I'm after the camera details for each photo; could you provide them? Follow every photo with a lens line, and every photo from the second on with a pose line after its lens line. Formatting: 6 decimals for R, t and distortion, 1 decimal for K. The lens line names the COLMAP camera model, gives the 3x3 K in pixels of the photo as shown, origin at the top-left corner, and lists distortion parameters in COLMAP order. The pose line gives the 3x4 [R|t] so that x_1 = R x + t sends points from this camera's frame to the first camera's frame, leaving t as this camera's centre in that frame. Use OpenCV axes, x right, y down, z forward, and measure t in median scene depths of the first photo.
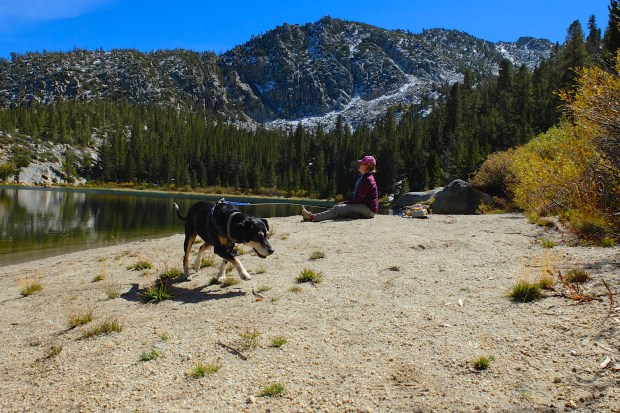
lens RADIAL K [[459.6, 0, 310.0], [0, 459.6, 206.5], [0, 0, 1]] dist [-0.052143, -0.000099]
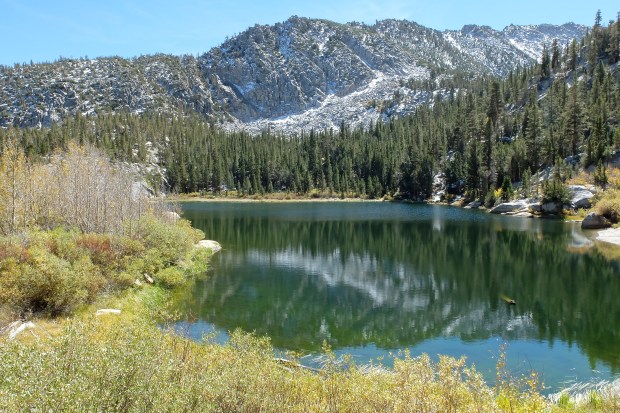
lens RADIAL K [[459.6, 0, 310.0], [0, 459.6, 206.5], [0, 0, 1]] dist [-0.052143, -0.000099]
pose [[0.992484, -0.061833, 0.105603, -0.075725], [0.058725, 0.997752, 0.032293, -0.012631], [-0.107362, -0.025849, 0.993884, -0.069375]]
